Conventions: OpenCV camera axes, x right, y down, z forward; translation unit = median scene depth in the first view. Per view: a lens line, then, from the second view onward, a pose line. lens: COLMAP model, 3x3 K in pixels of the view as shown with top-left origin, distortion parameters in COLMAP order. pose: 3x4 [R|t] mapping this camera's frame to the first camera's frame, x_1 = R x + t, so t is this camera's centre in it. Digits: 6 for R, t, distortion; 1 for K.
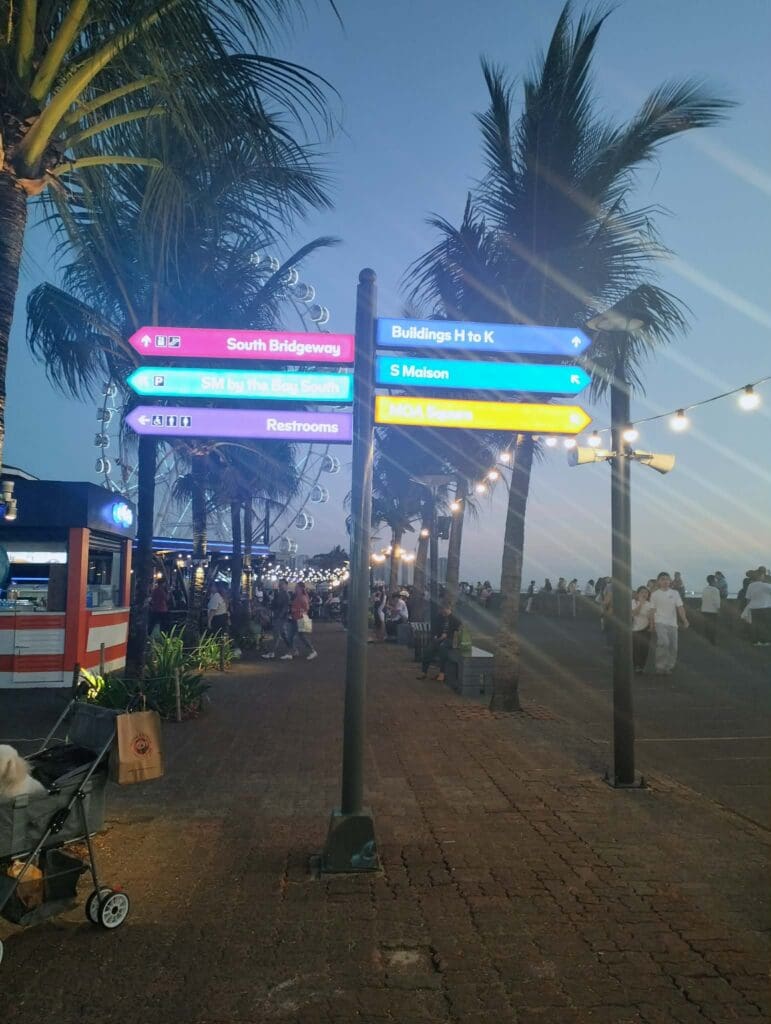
lens RADIAL K [[875.9, 0, 385.5], [0, 875.9, 512.0], [0, 0, 1]] dist [0.082728, 0.001847]
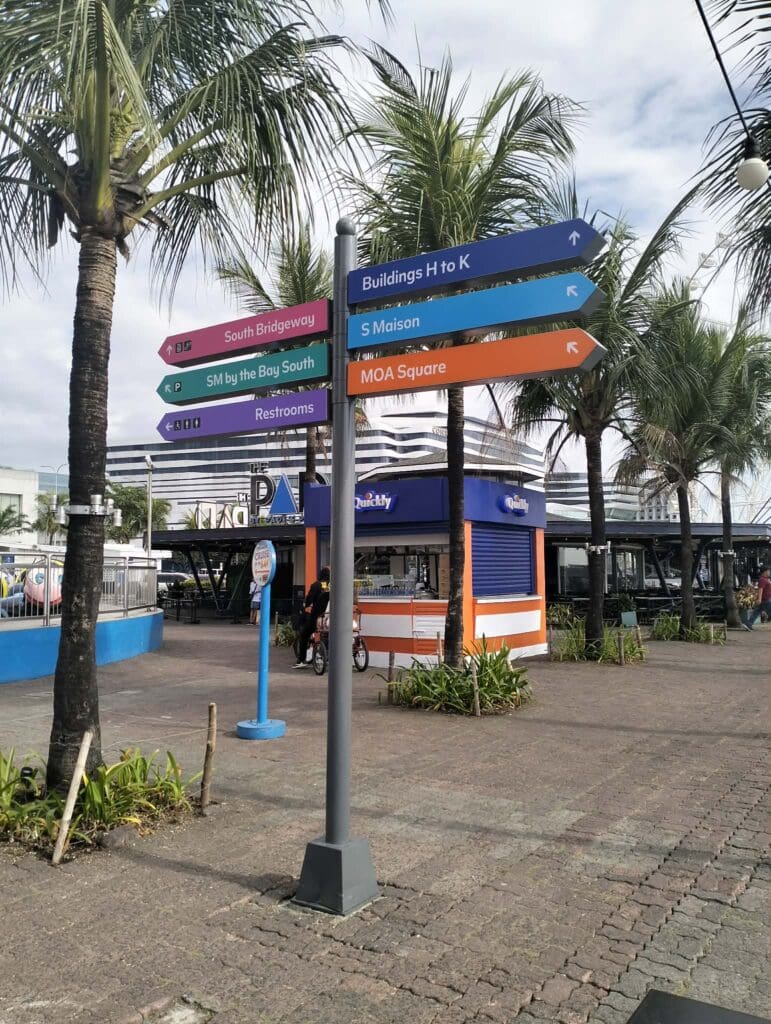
lens RADIAL K [[863.8, 0, 385.5], [0, 863.8, 512.0], [0, 0, 1]] dist [0.012054, 0.011425]
pose [[0.752196, -0.059568, -0.656241, 0.555946], [0.072948, 0.997312, -0.006912, 0.020299], [0.654889, -0.042672, 0.754520, 0.377286]]
